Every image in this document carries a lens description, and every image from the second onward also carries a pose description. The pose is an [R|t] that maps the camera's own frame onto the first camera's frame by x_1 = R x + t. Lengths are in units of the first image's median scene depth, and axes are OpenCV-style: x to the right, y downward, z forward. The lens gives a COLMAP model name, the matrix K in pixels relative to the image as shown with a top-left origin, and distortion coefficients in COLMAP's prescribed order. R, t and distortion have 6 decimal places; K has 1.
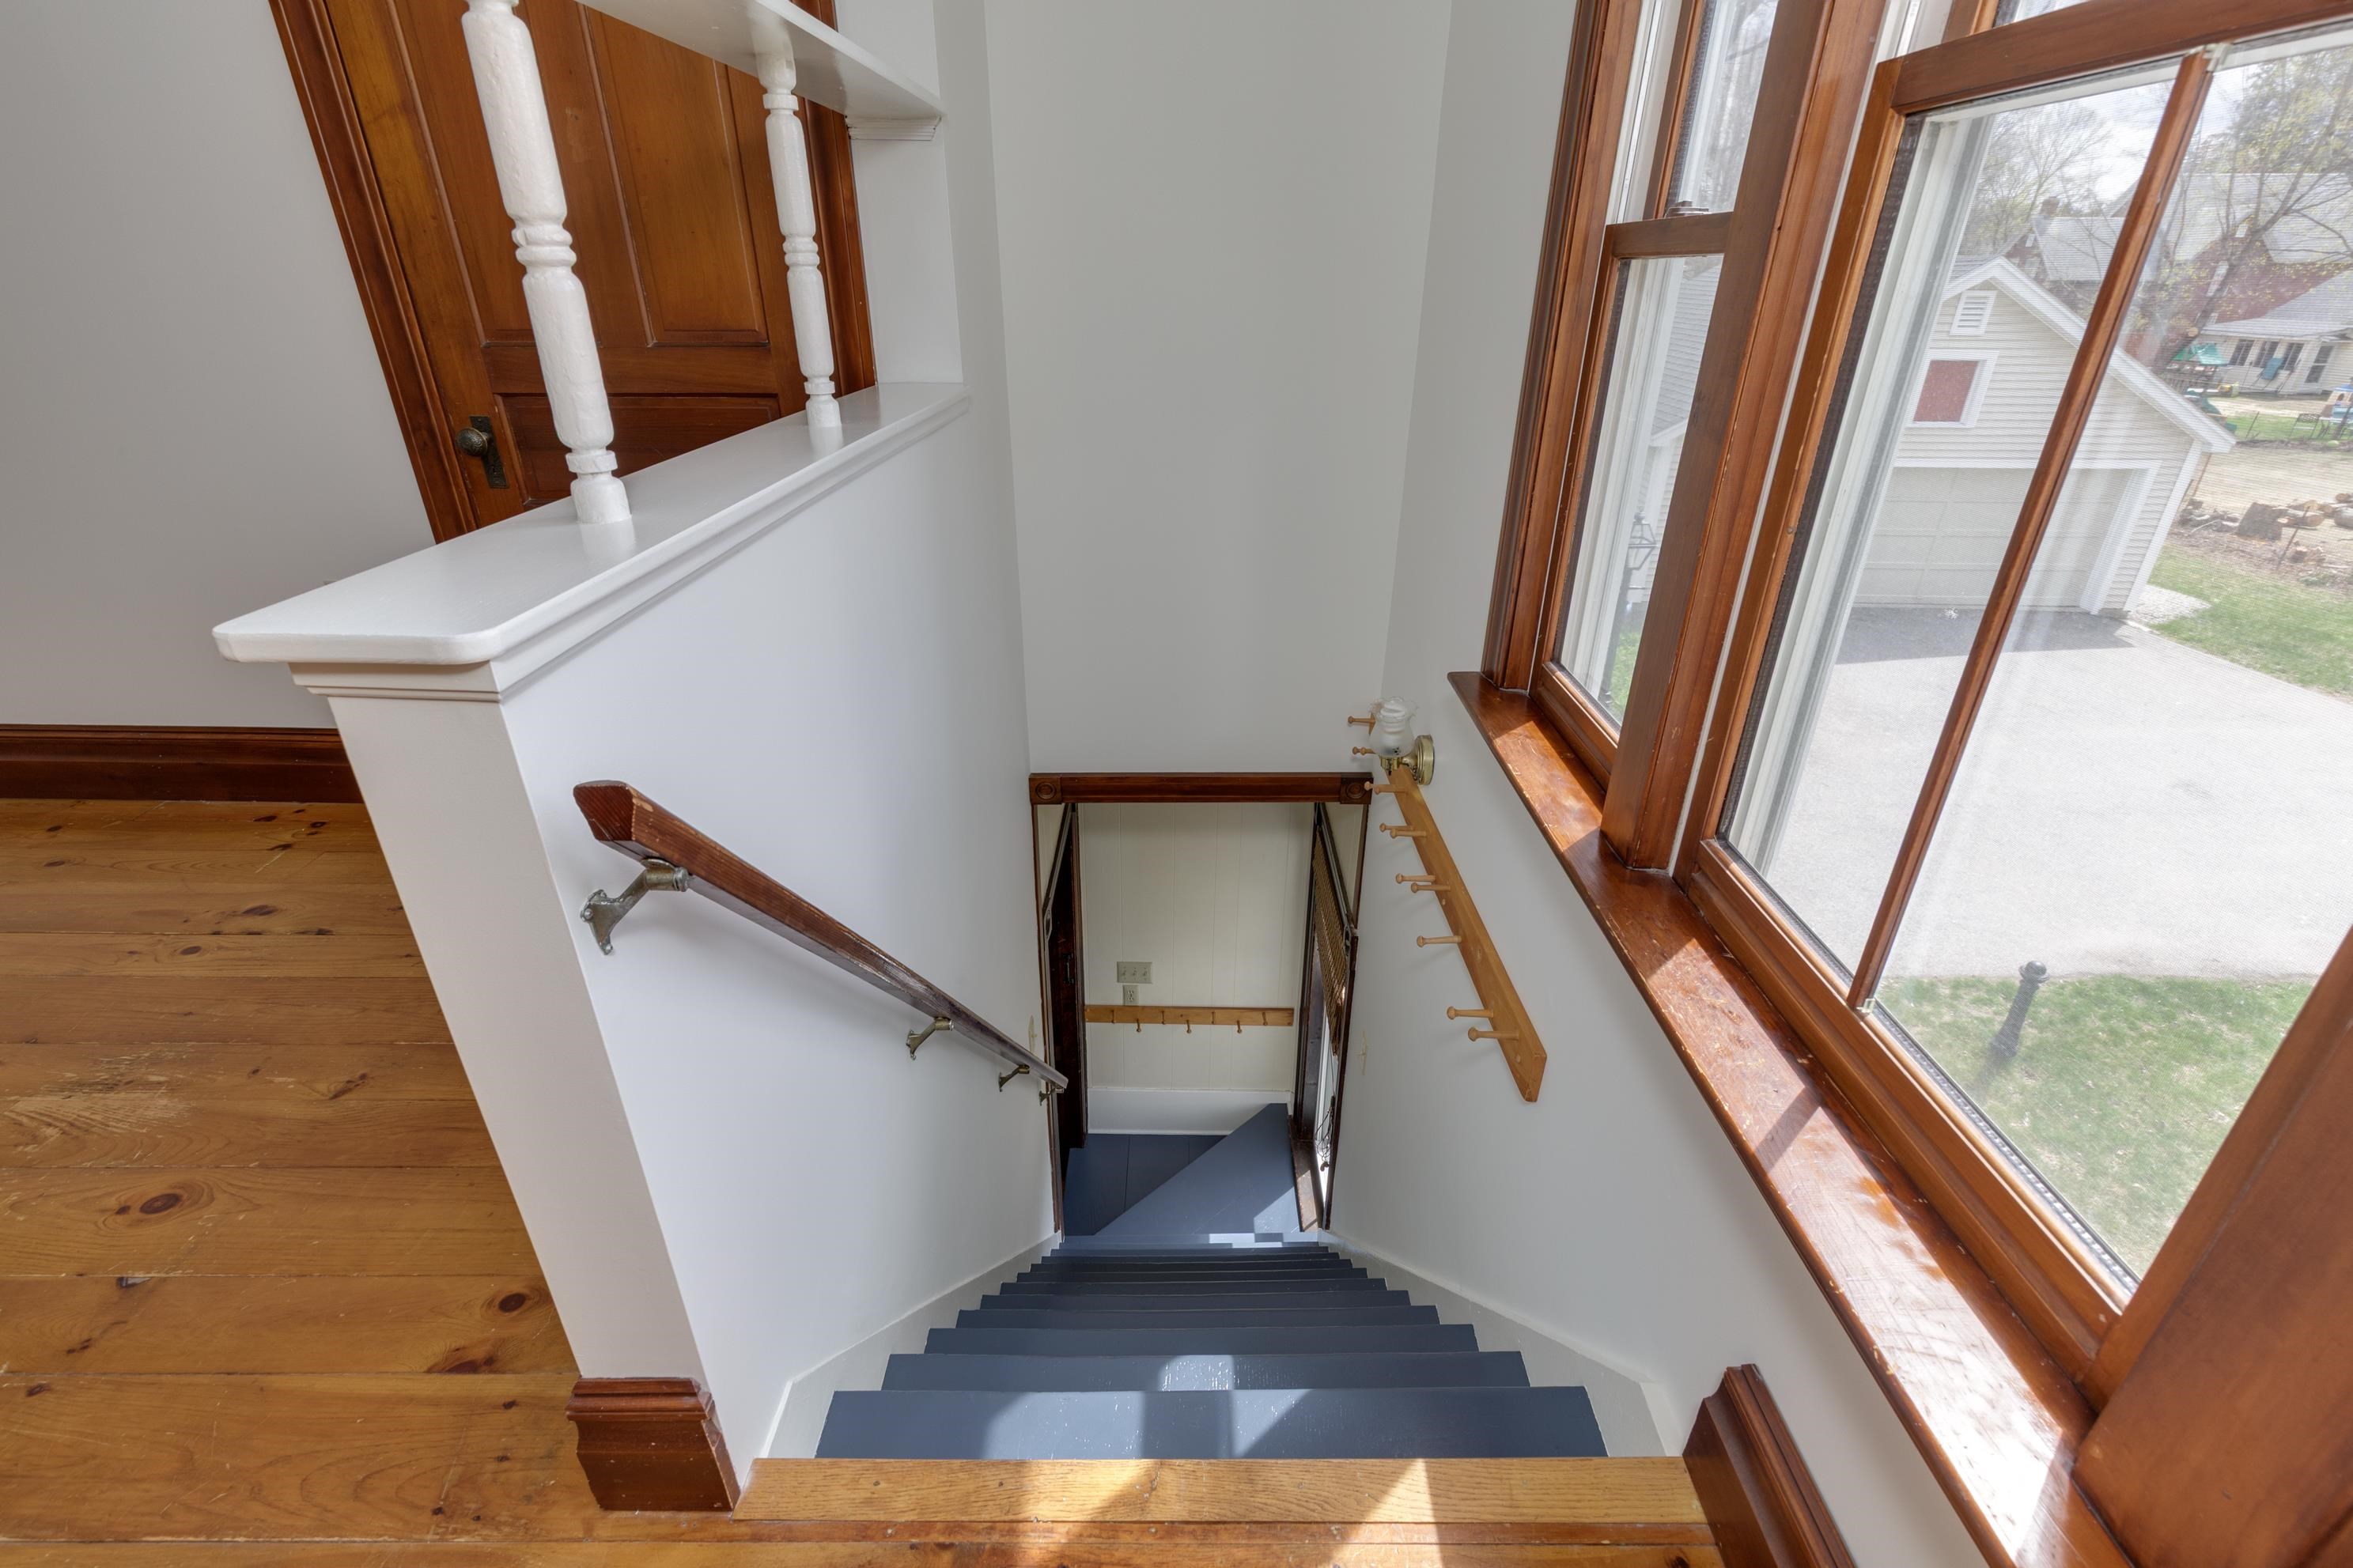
lens RADIAL K [[1075.7, 0, 1166.9], [0, 1075.7, 778.8], [0, 0, 1]] dist [0.002901, 0.000782]
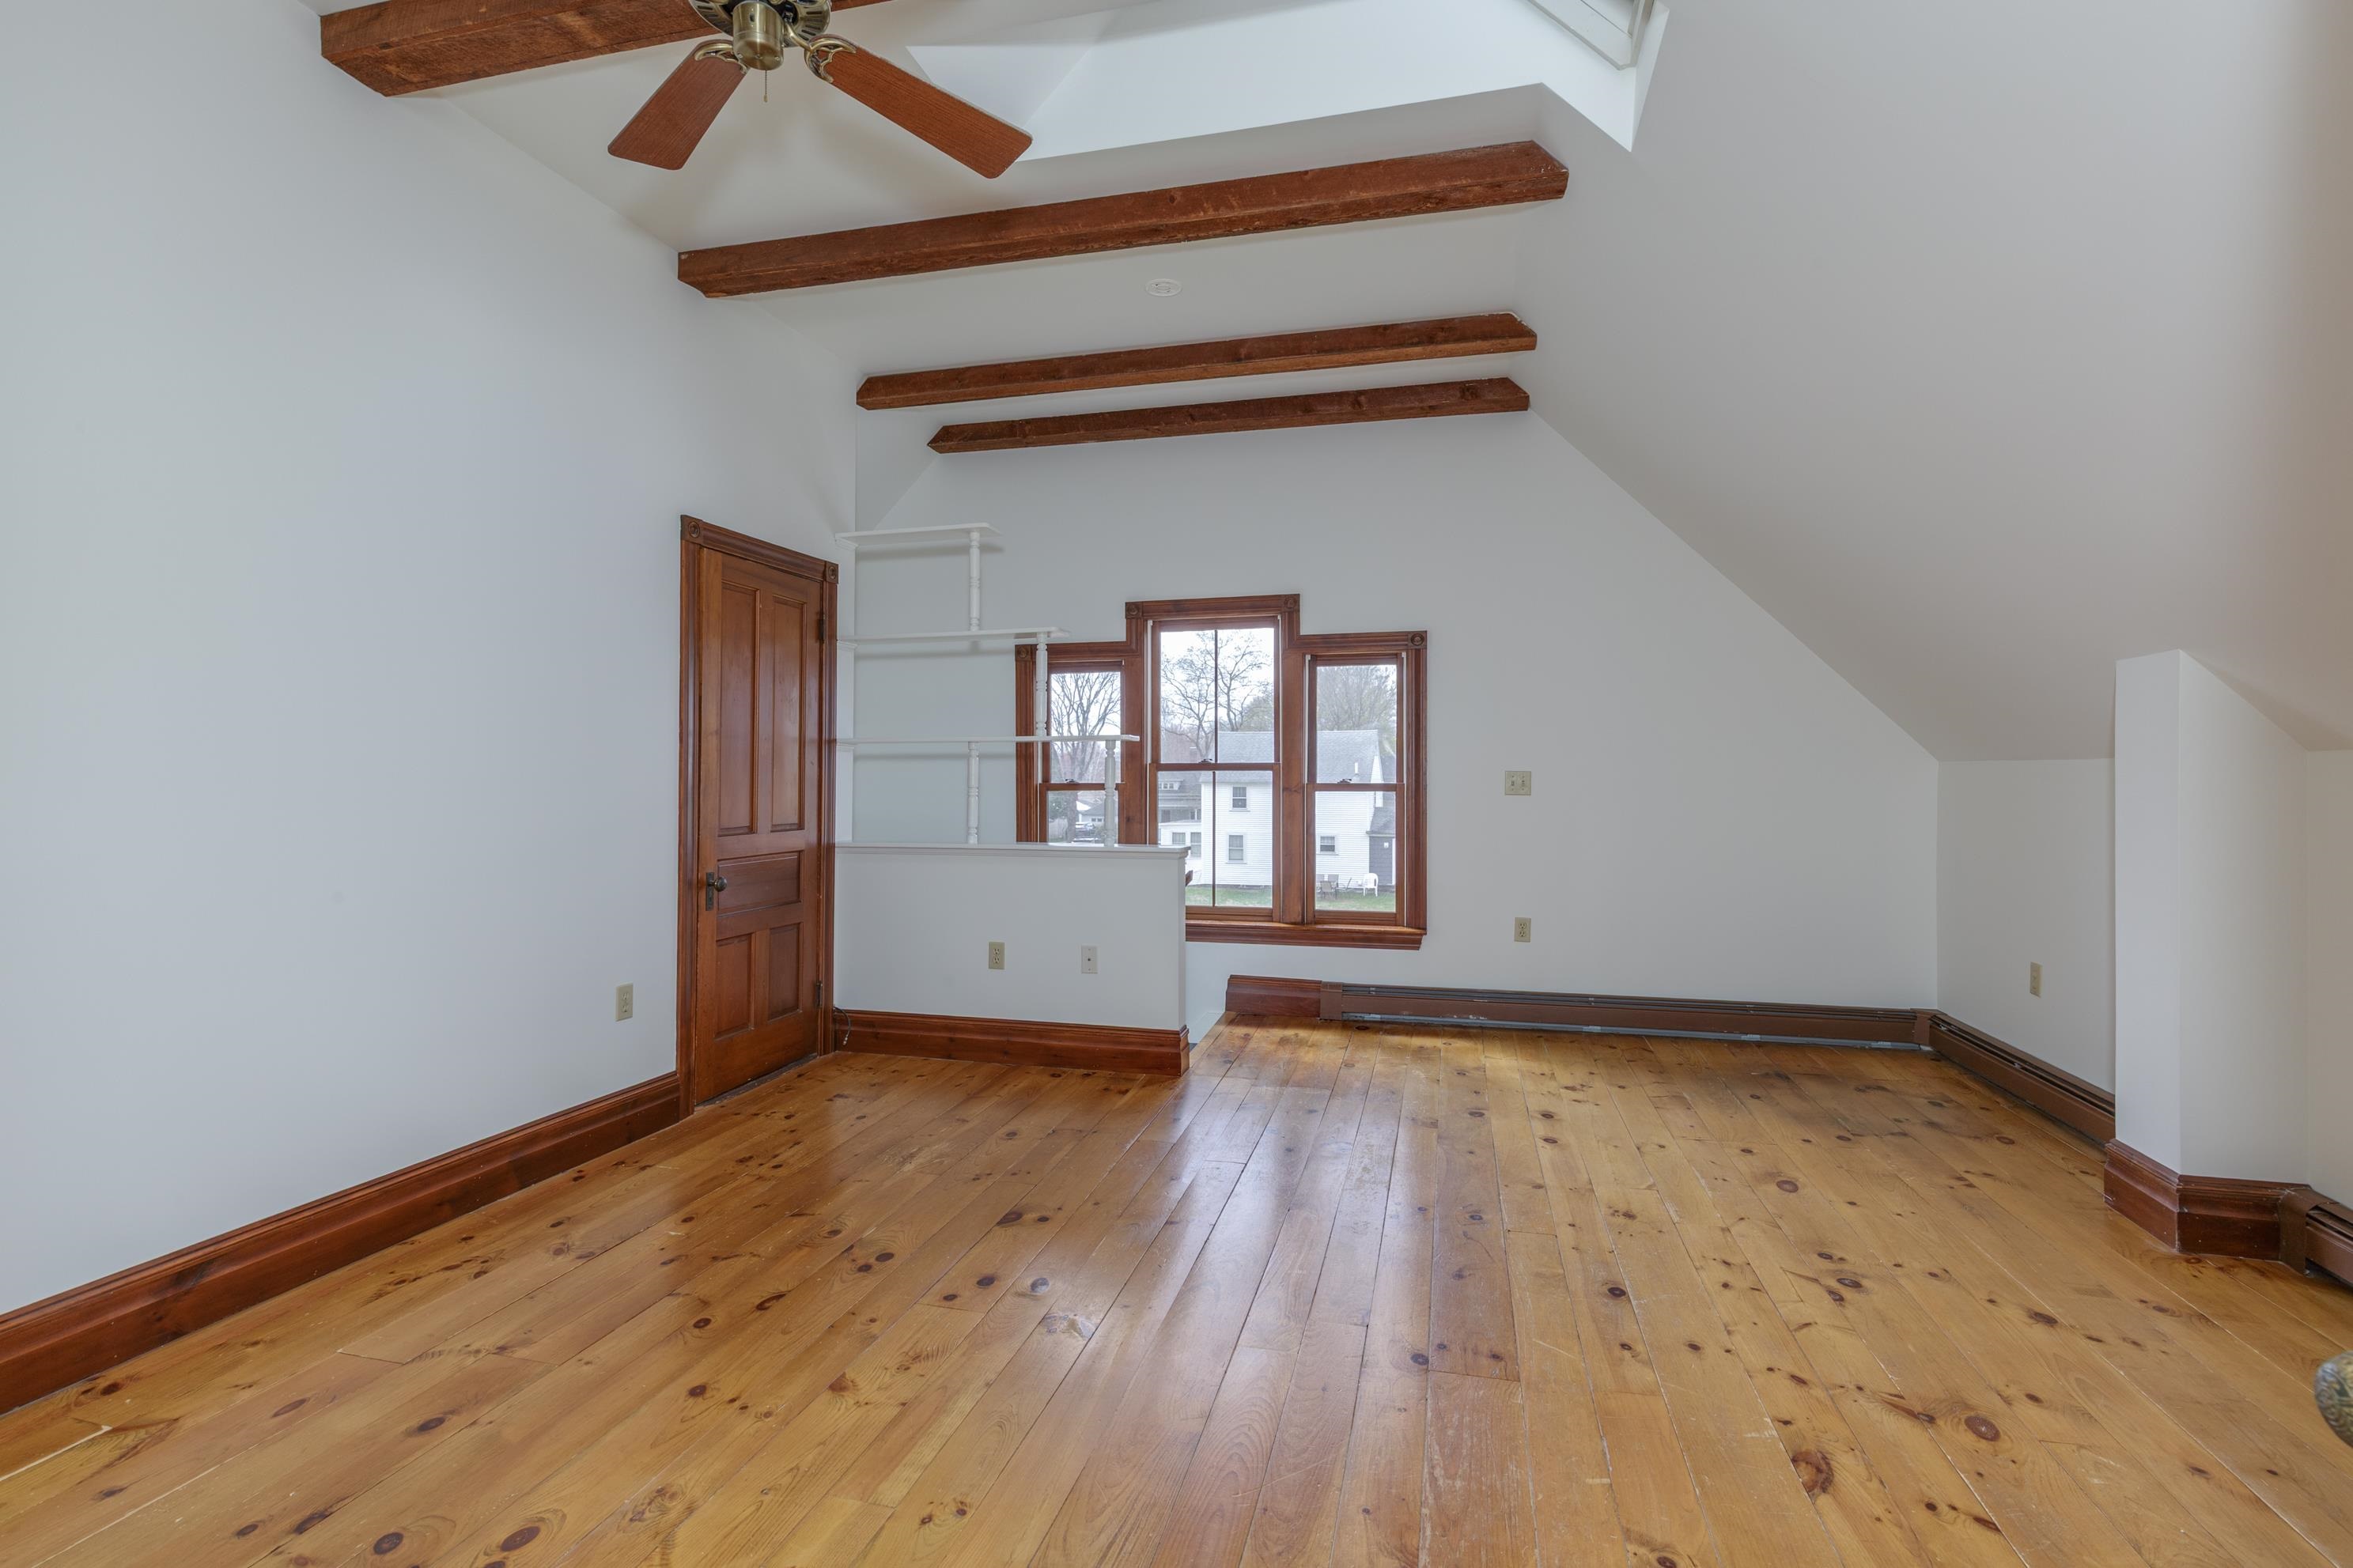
lens RADIAL K [[1075.7, 0, 1166.9], [0, 1075.7, 778.8], [0, 0, 1]] dist [0.002901, 0.000782]
pose [[0.238923, 0.005983, 0.971020, -0.558597], [0.419325, 0.901302, -0.108729, 0.011868], [-0.875833, 0.433150, 0.212833, -0.036283]]
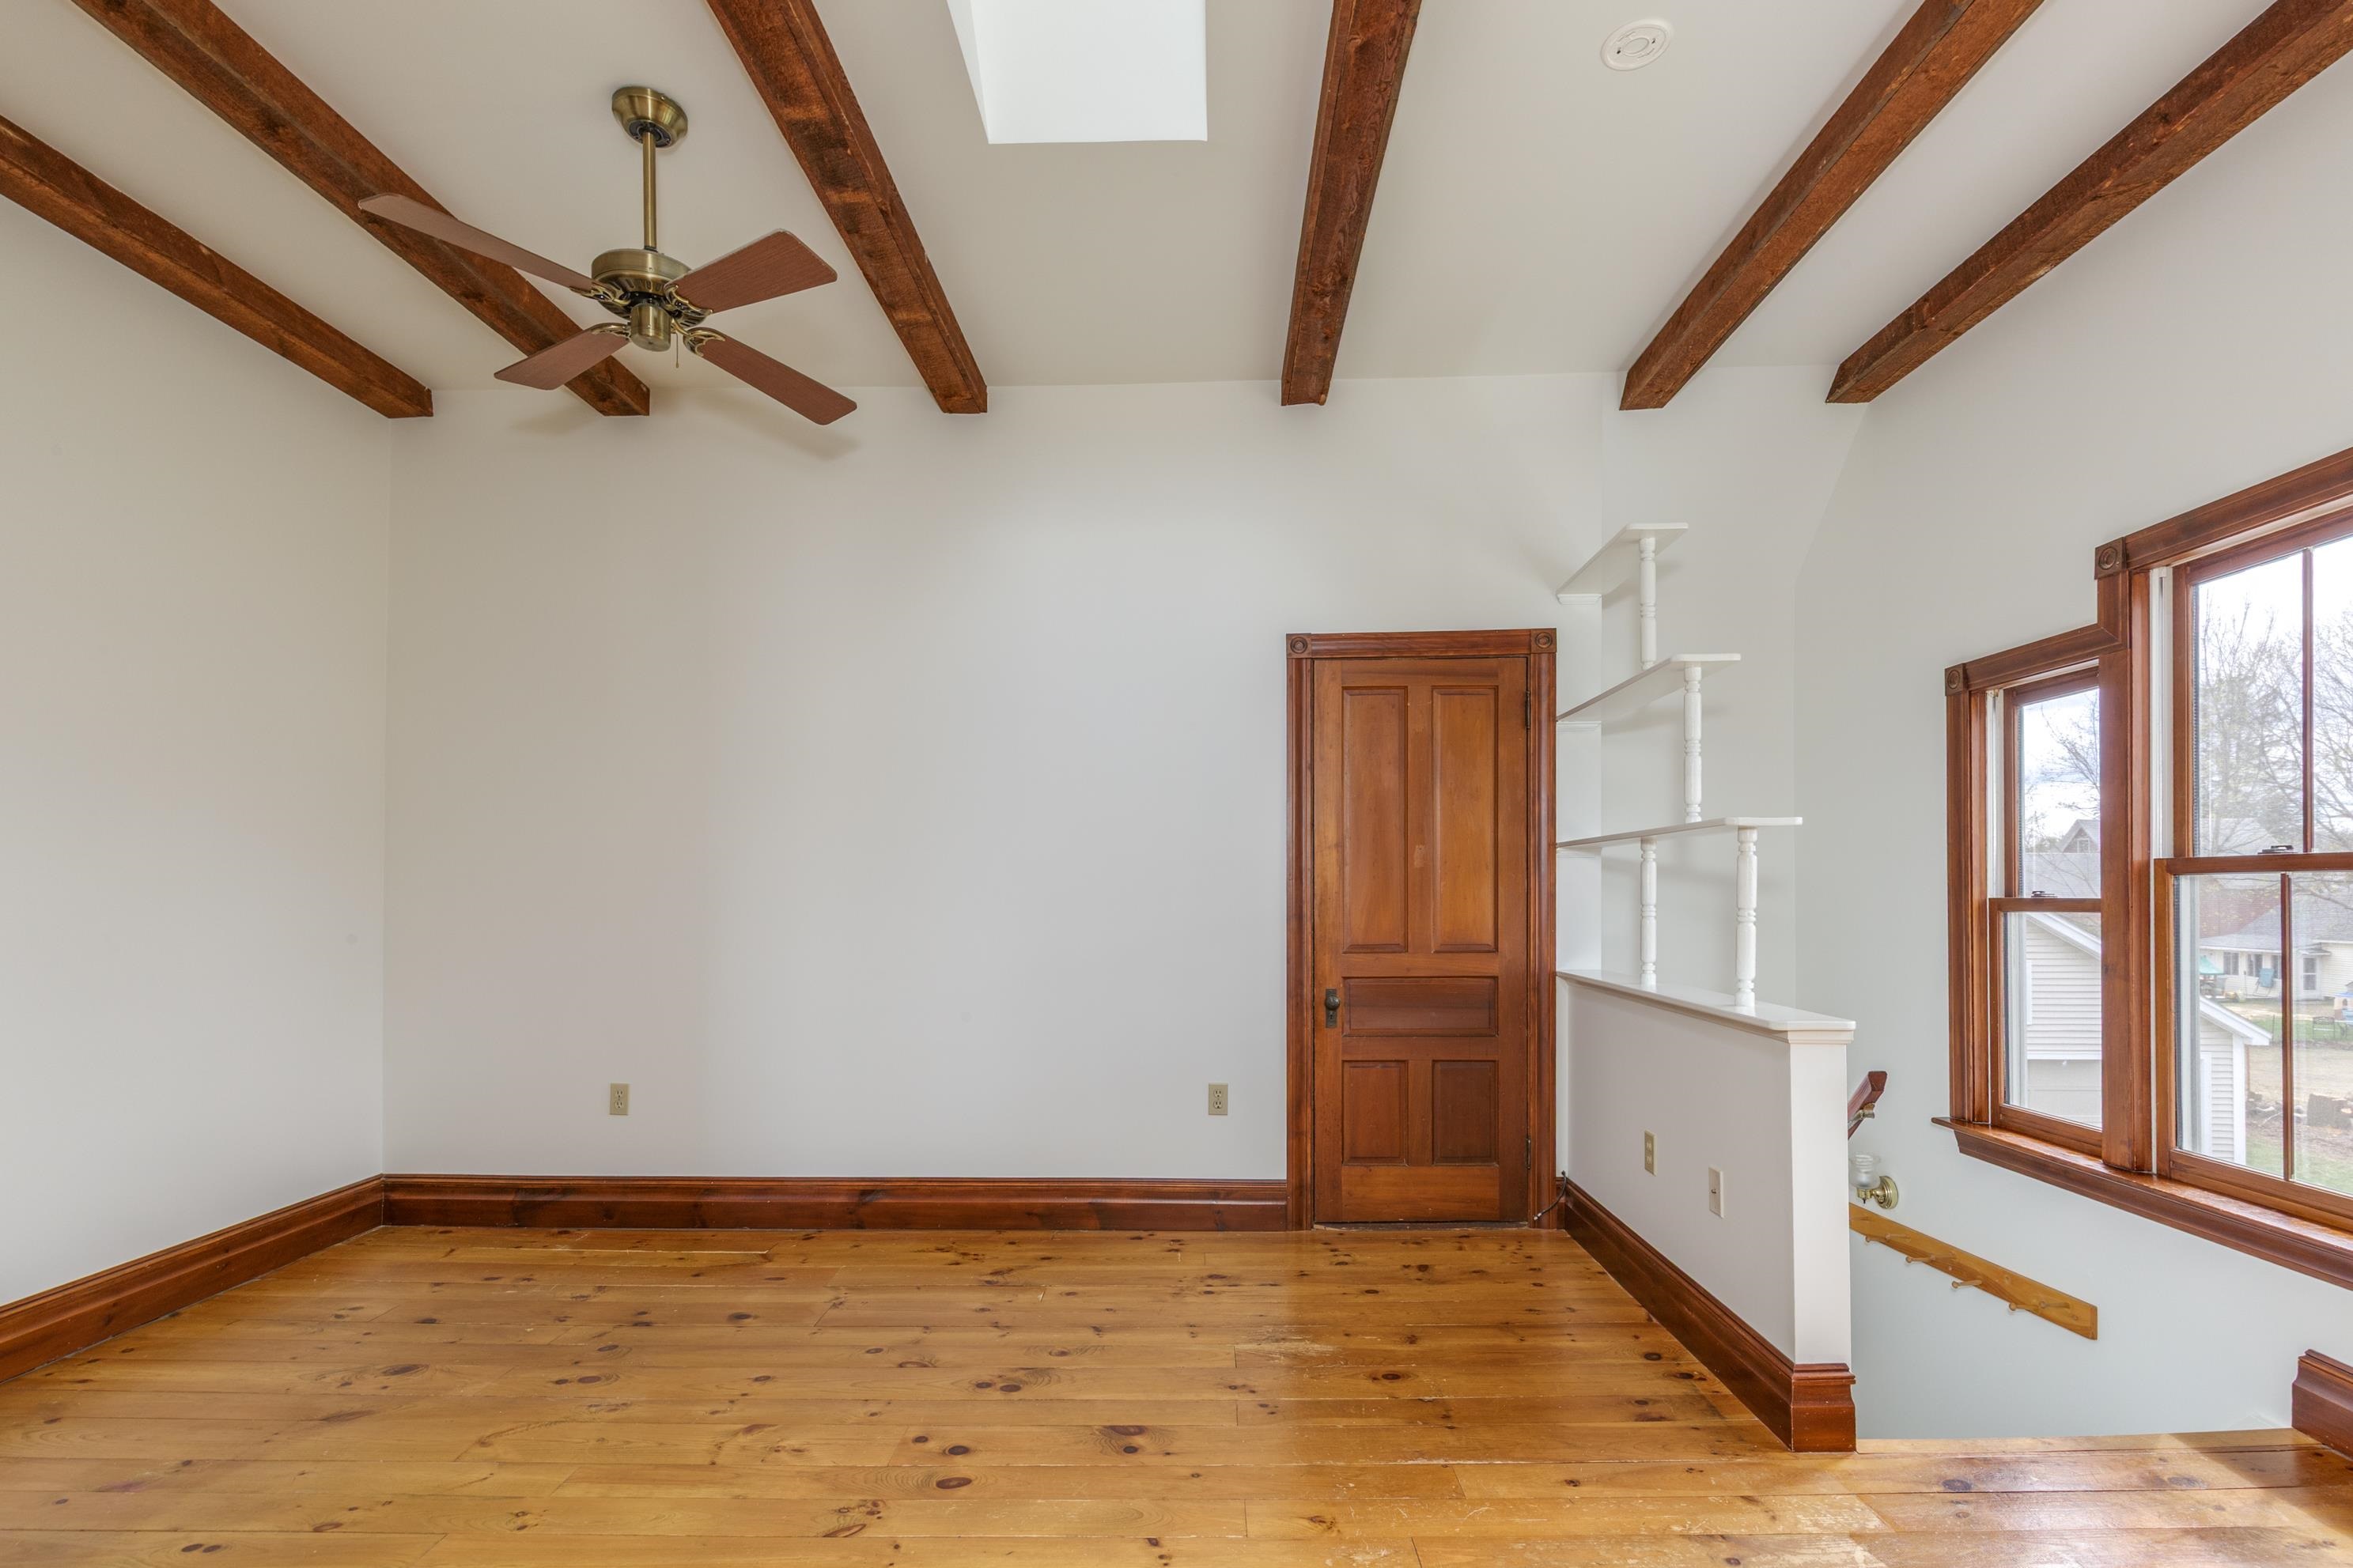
lens RADIAL K [[1108.4, 0, 1190.5], [0, 1108.4, 876.9], [0, 0, 1]] dist [0.010494, -0.000555]
pose [[0.999993, -0.003743, 0.000711, -0.216923], [0.003673, 0.897439, -0.441124, 0.078804], [0.001013, 0.441124, 0.897446, -0.188780]]
